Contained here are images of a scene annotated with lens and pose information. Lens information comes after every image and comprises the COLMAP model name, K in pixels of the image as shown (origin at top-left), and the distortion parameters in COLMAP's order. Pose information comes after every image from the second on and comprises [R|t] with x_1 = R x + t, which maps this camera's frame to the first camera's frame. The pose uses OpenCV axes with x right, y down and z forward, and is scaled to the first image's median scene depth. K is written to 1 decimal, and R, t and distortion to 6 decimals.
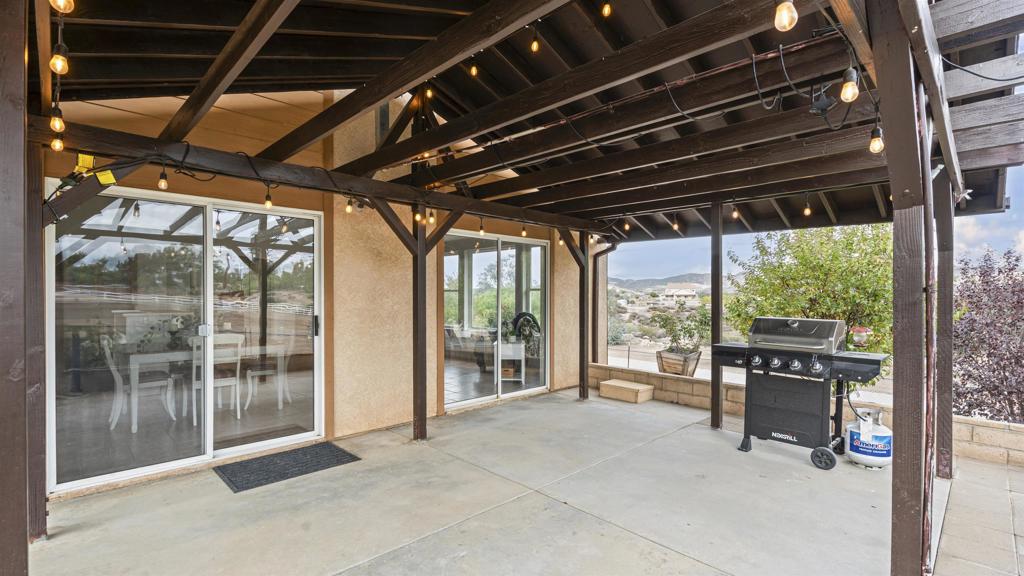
lens RADIAL K [[461.3, 0, 508.0], [0, 461.3, 294.5], [0, 0, 1]] dist [0.000562, -0.000121]
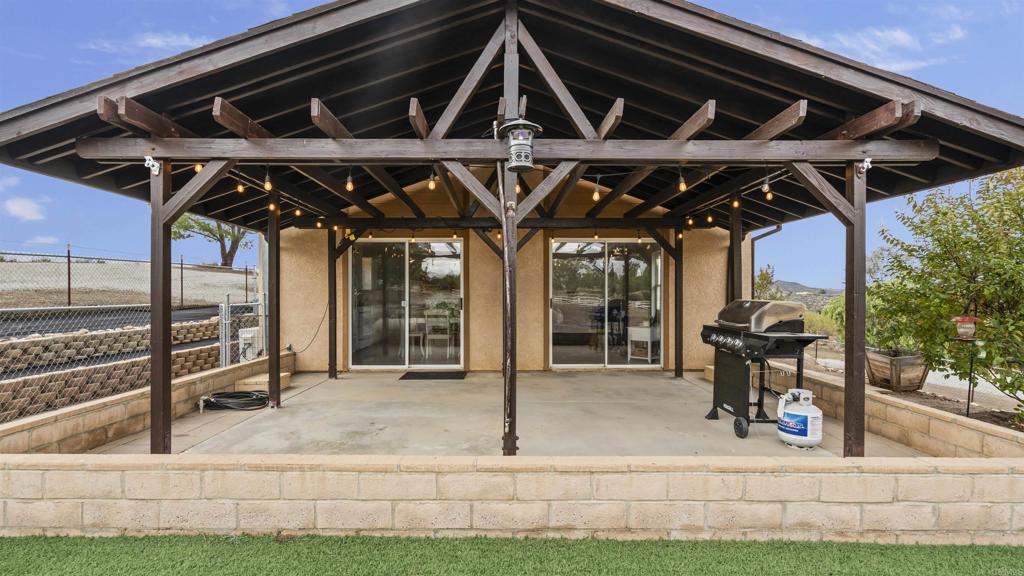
lens RADIAL K [[461.3, 0, 508.0], [0, 461.3, 294.5], [0, 0, 1]] dist [0.000562, -0.000121]
pose [[0.727739, -0.005939, -0.685828, 0.892261], [0.003607, 0.999982, -0.004831, 0.041120], [0.685844, 0.001042, 0.727747, -0.137478]]
